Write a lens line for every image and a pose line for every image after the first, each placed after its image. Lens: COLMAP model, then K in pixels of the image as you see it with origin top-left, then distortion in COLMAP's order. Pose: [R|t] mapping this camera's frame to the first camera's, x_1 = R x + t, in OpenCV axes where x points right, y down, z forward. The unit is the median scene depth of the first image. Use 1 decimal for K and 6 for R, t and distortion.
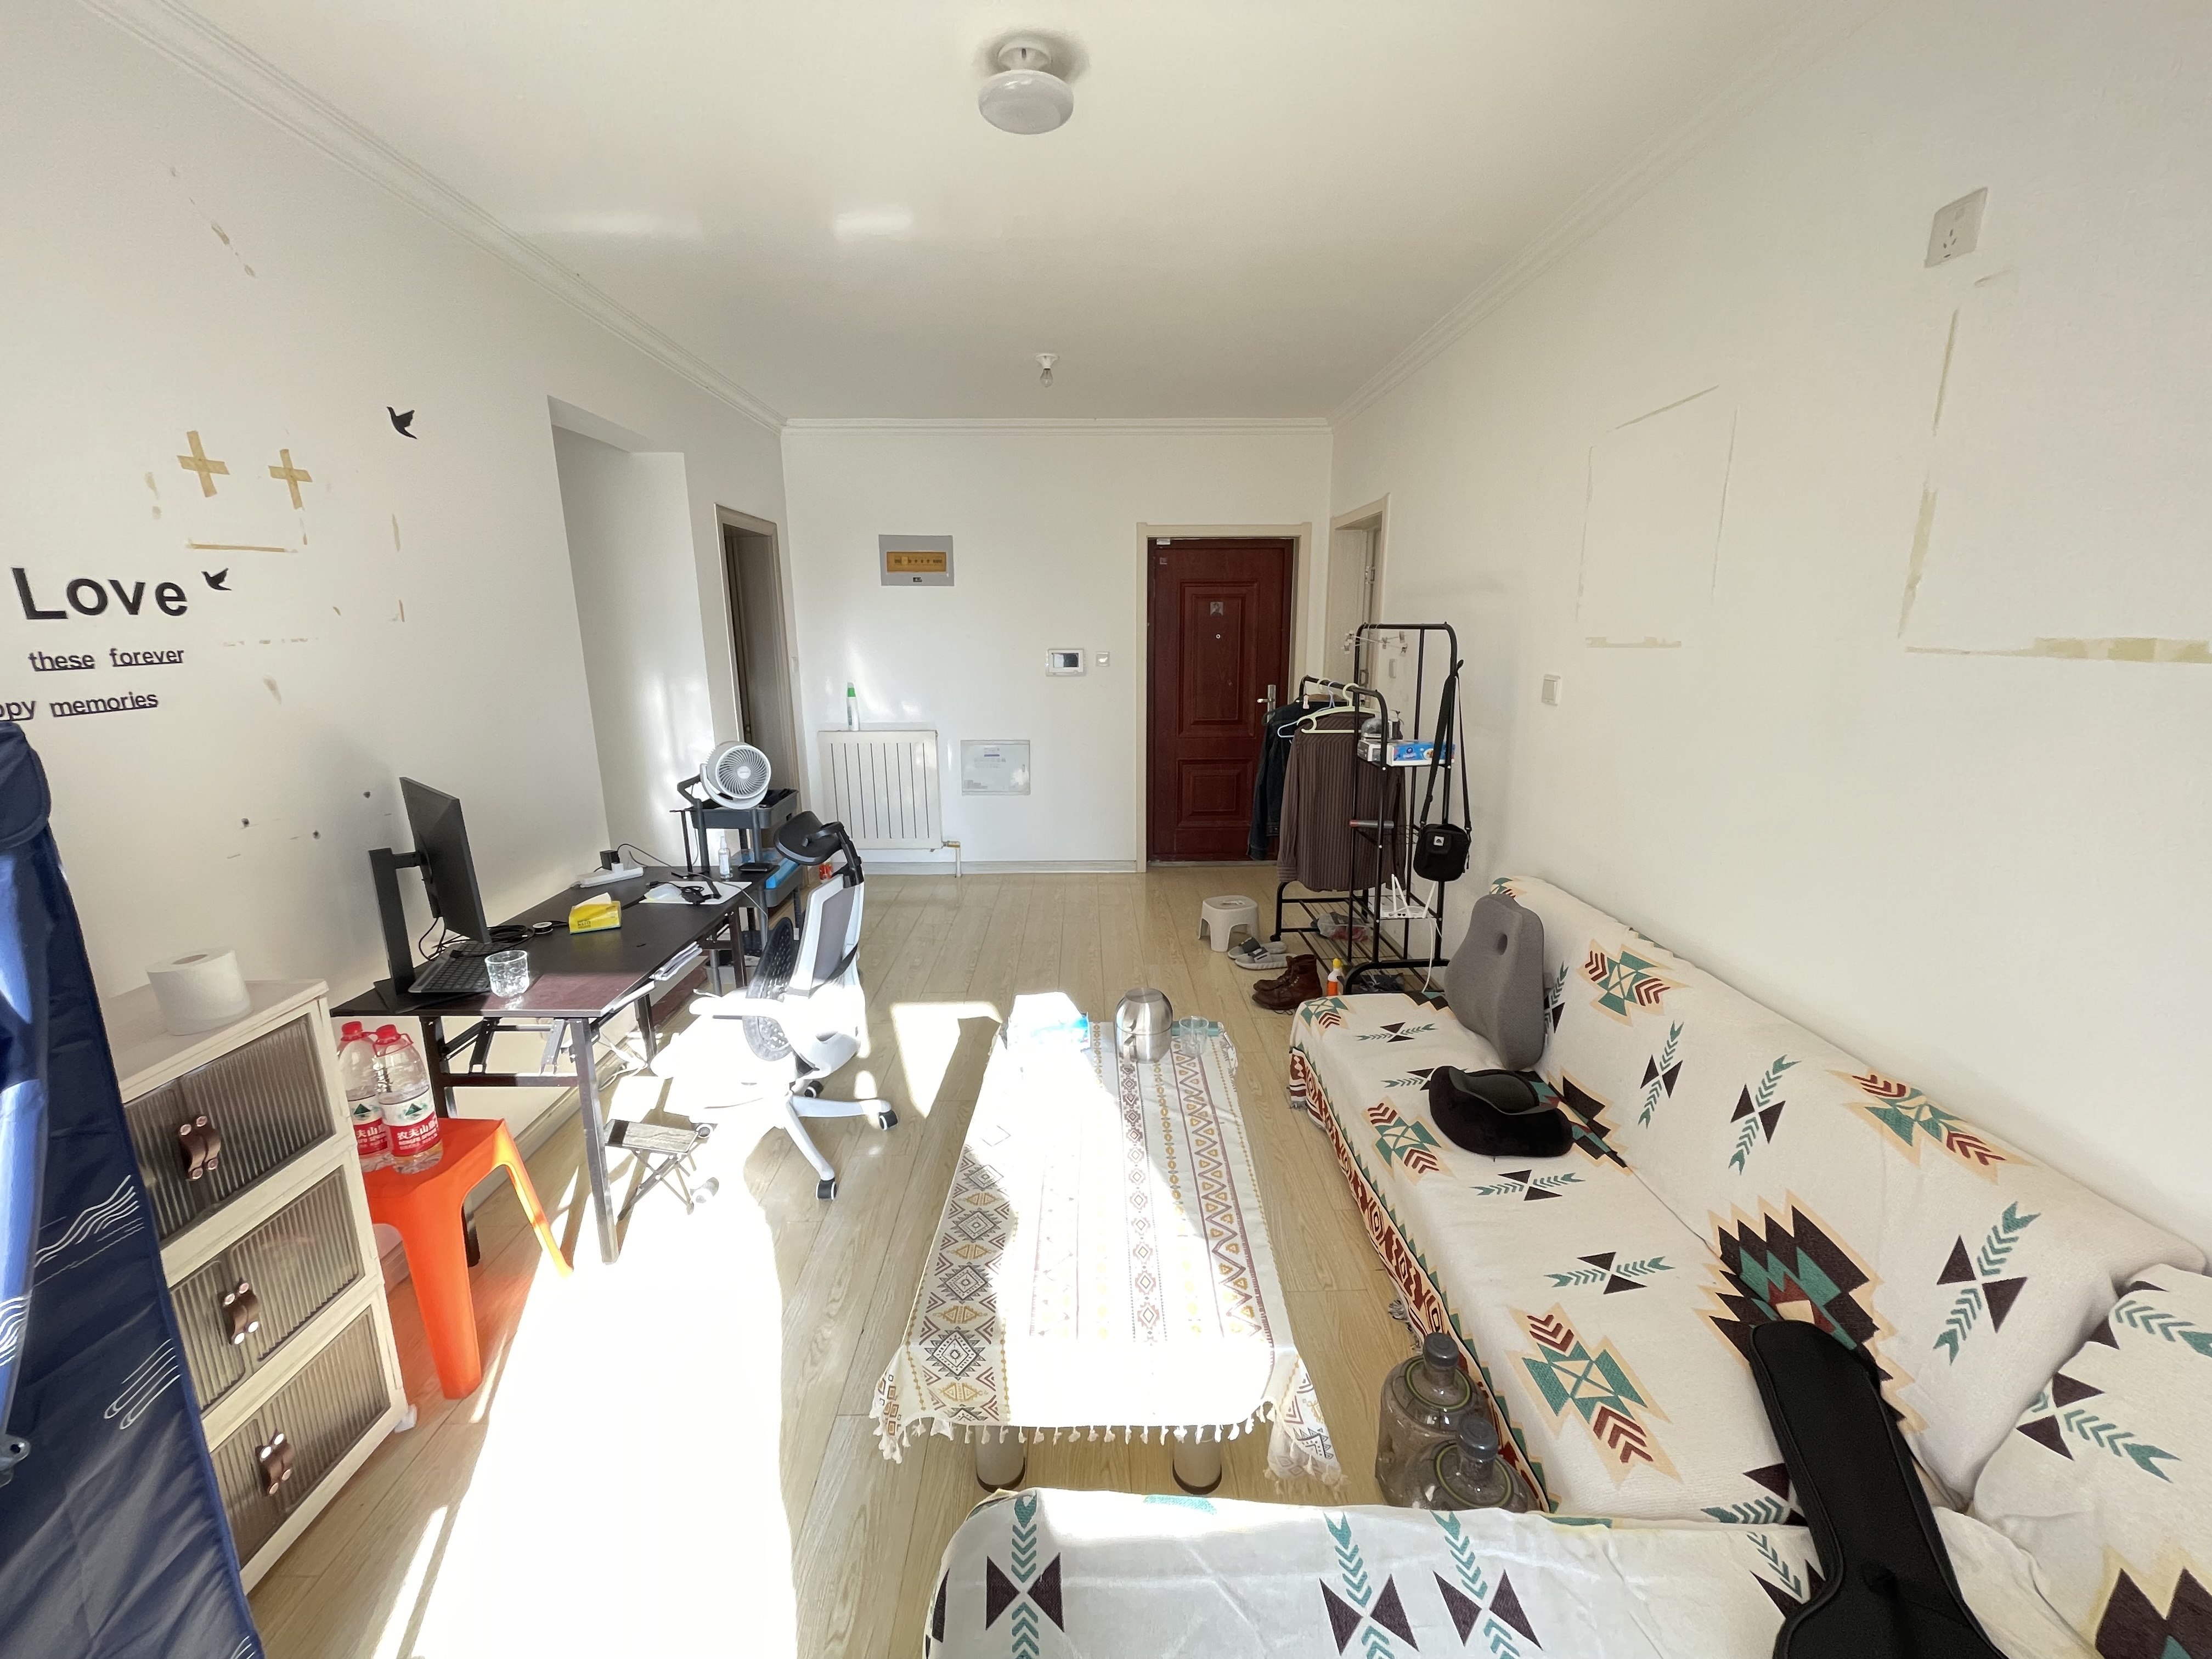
lens RADIAL K [[892.2, 0, 1098.0], [0, 892.2, 830.1], [0, 0, 1]] dist [0.001141, 0.000156]
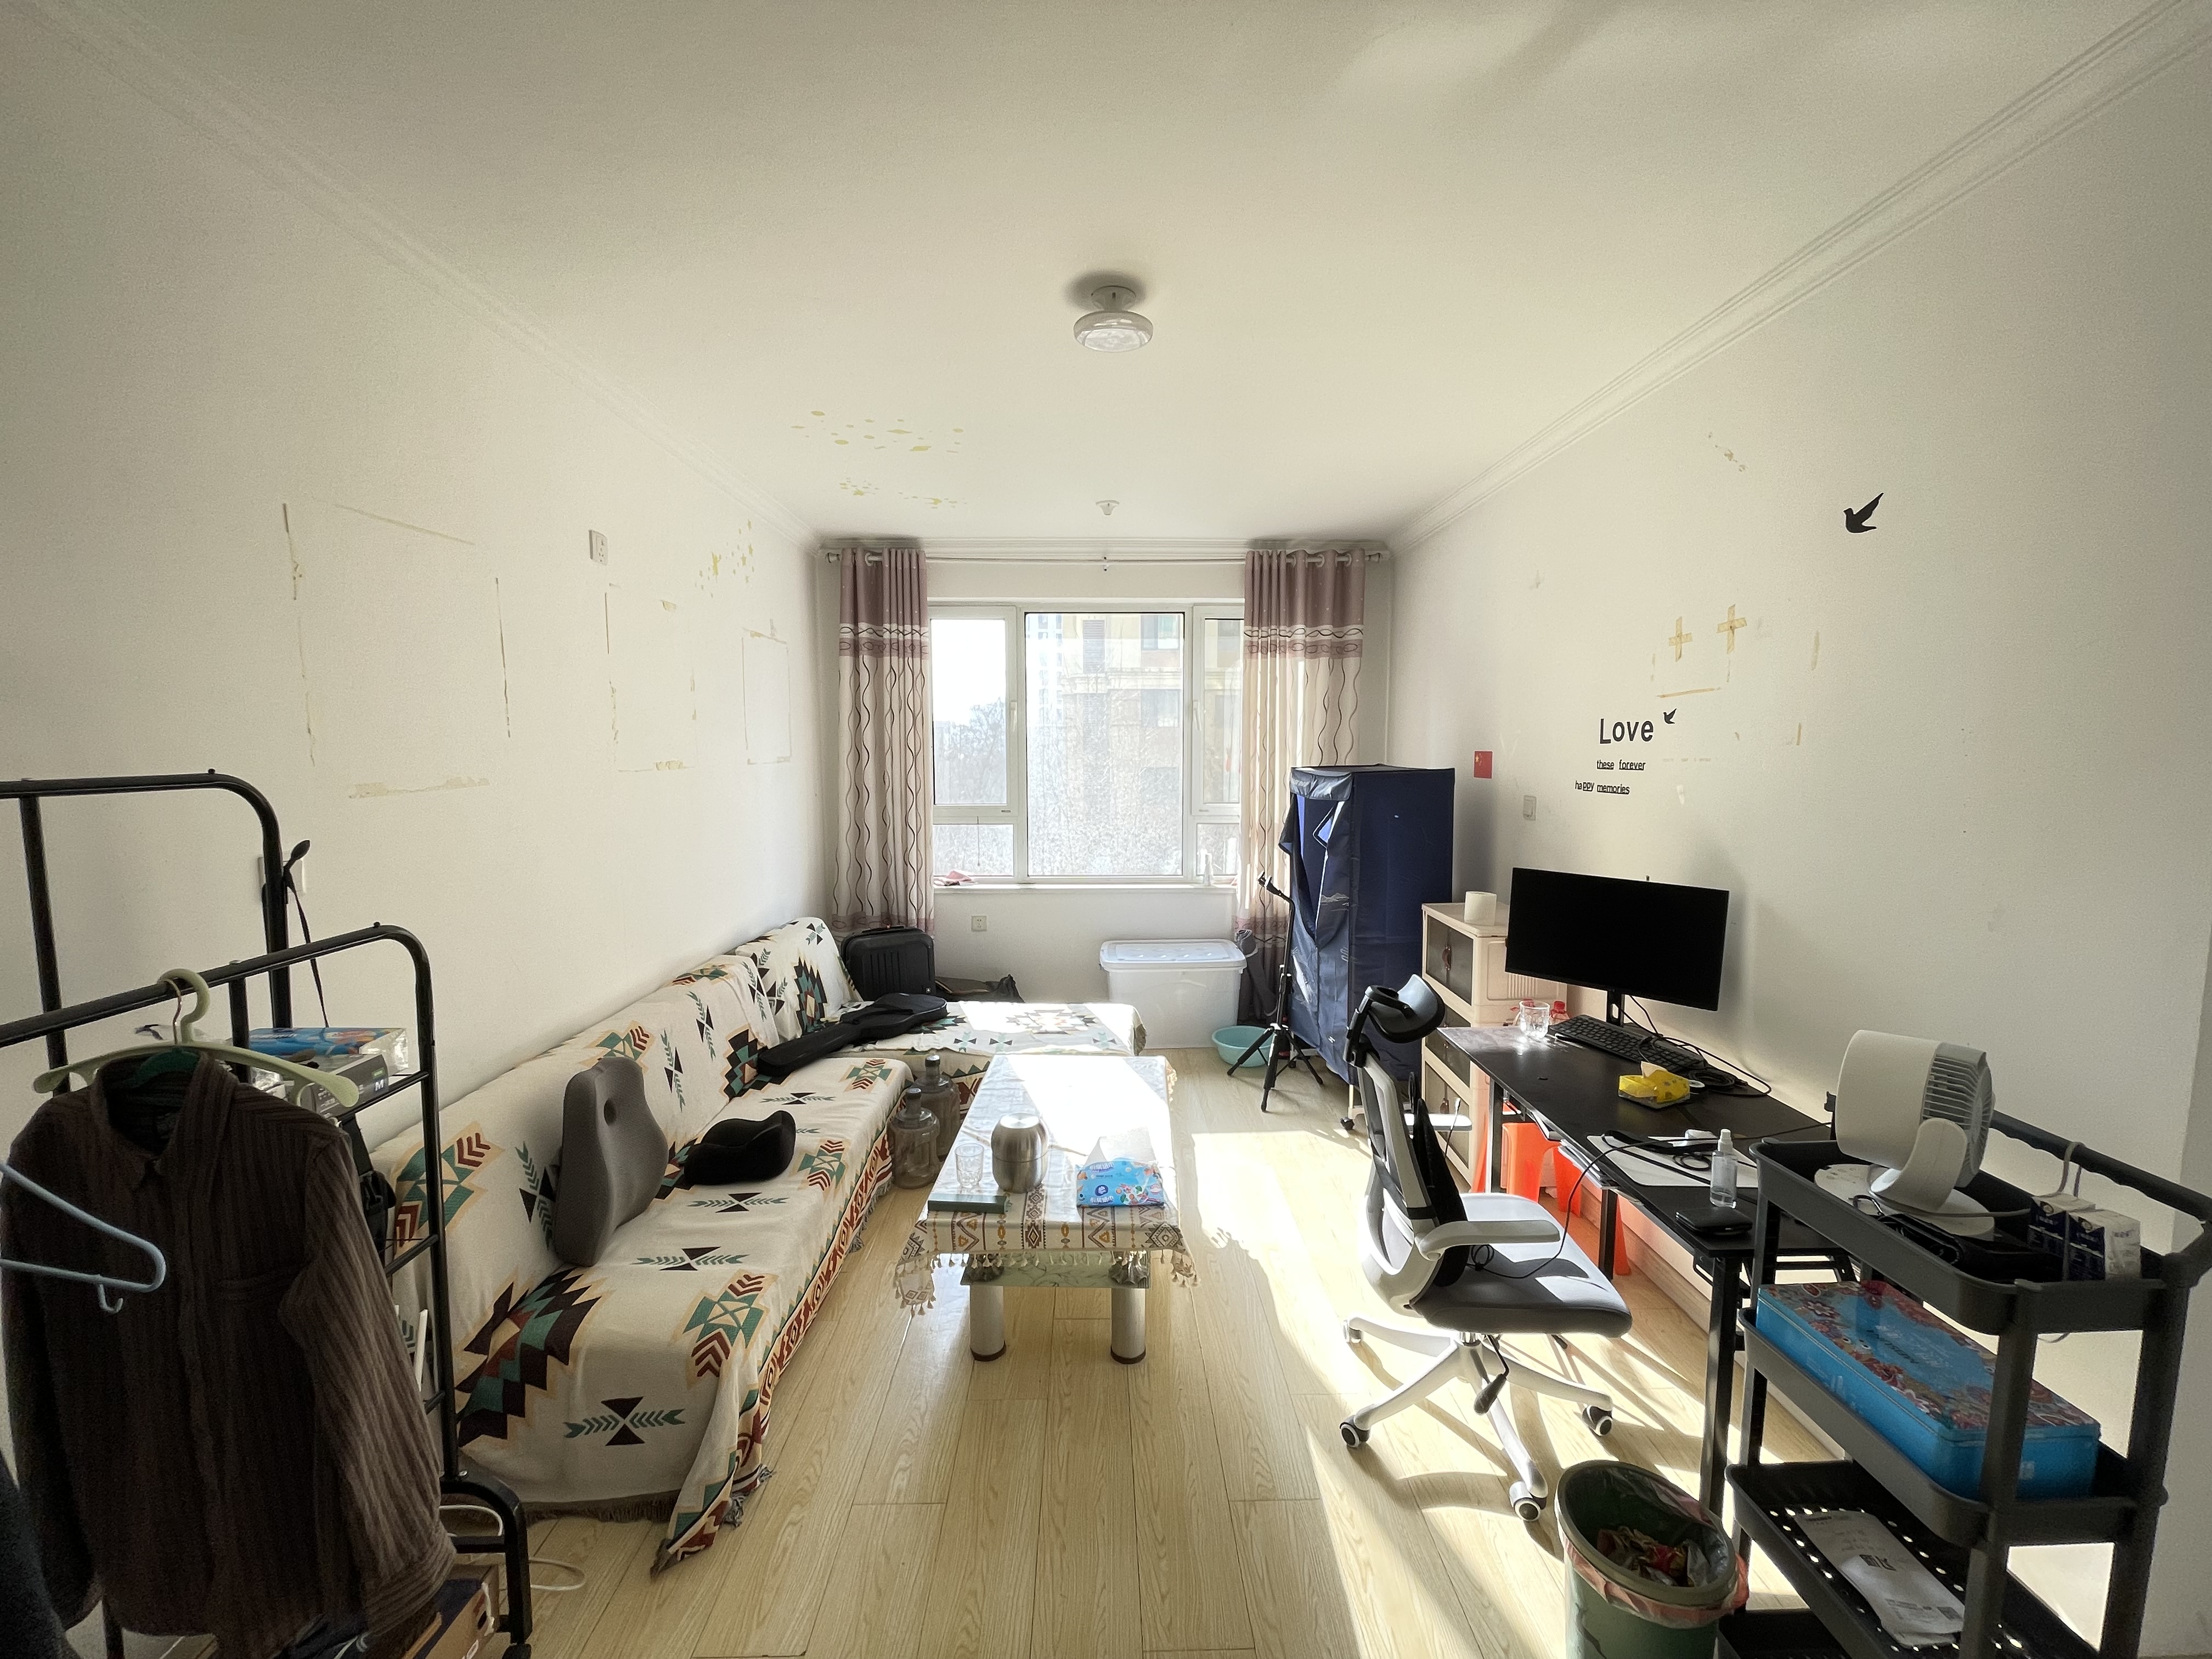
lens RADIAL K [[892.2, 0, 1110.3], [0, 892.2, 825.7], [0, 0, 1]] dist [0.001141, 0.000156]
pose [[-0.999917, 0.012500, -0.003216, -0.072009], [0.010845, 0.948797, 0.315701, -0.624472], [0.006997, 0.315640, -0.948853, 2.611853]]
